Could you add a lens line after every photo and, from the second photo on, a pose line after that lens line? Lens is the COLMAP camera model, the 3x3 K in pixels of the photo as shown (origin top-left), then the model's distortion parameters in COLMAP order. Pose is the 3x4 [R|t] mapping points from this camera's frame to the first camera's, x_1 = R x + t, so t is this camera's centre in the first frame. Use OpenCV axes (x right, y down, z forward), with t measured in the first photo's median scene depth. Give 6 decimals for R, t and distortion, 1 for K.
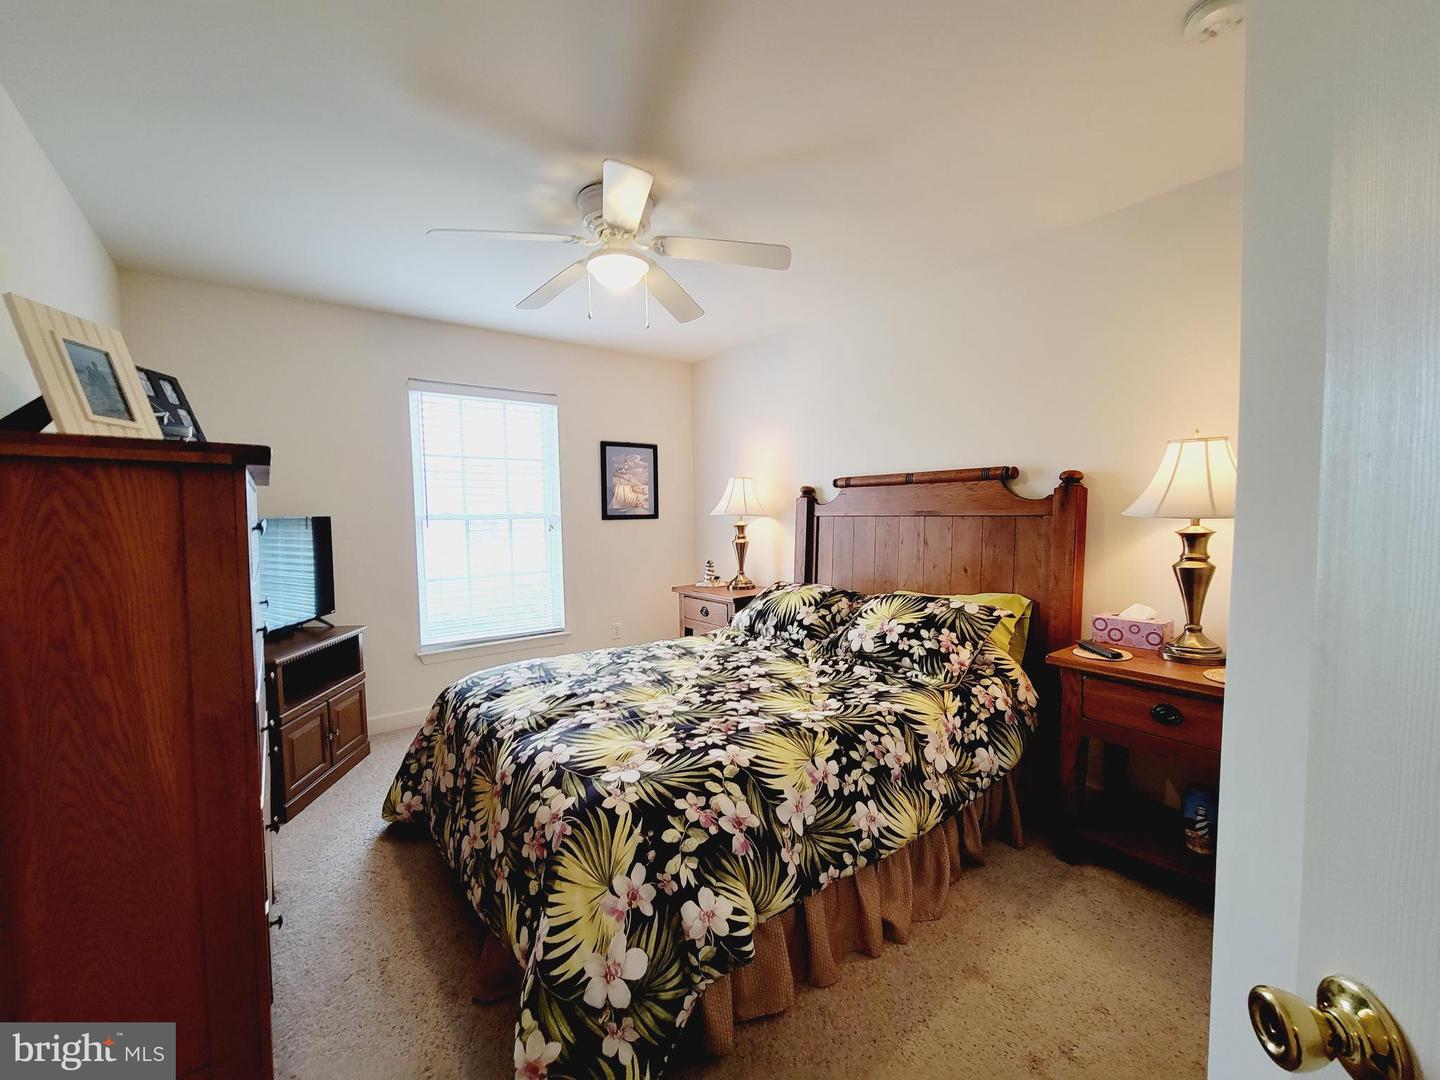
lens RADIAL K [[589.7, 0, 726.7], [0, 589.7, 546.5], [0, 0, 1]] dist [-0.001298, -0.000552]
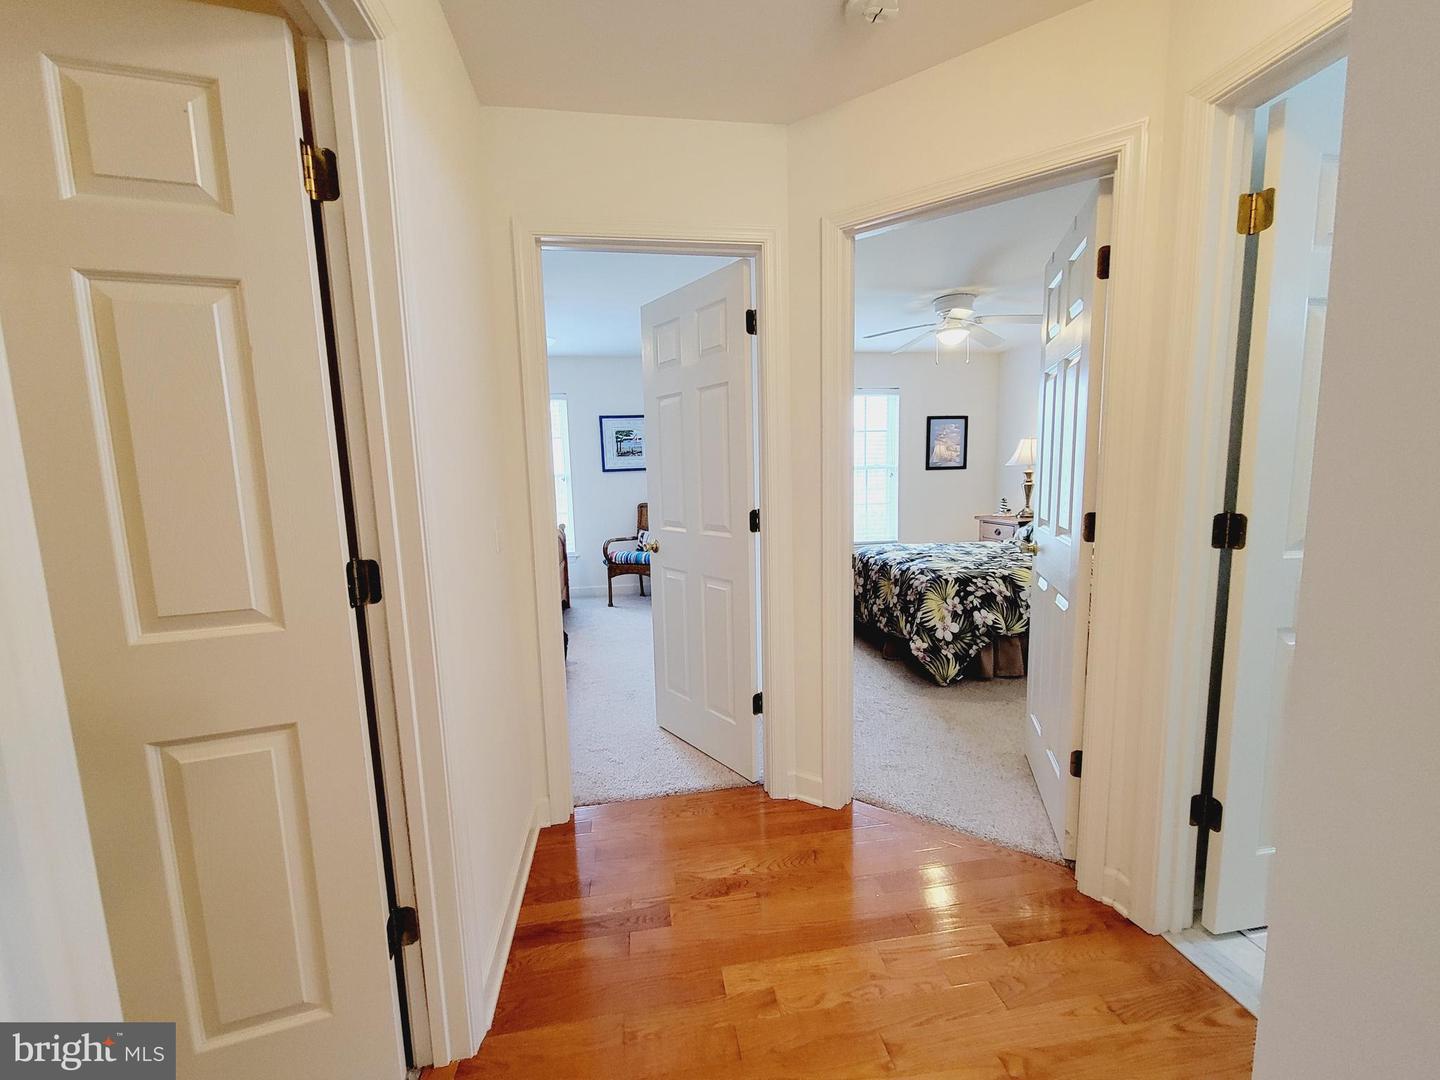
lens RADIAL K [[589.7, 0, 726.7], [0, 589.7, 546.5], [0, 0, 1]] dist [-0.001298, -0.000552]
pose [[0.881957, 0.050688, -0.468597, 0.158654], [-0.014637, 0.996666, 0.080261, 0.107179], [0.471103, -0.063927, 0.879758, -1.694184]]
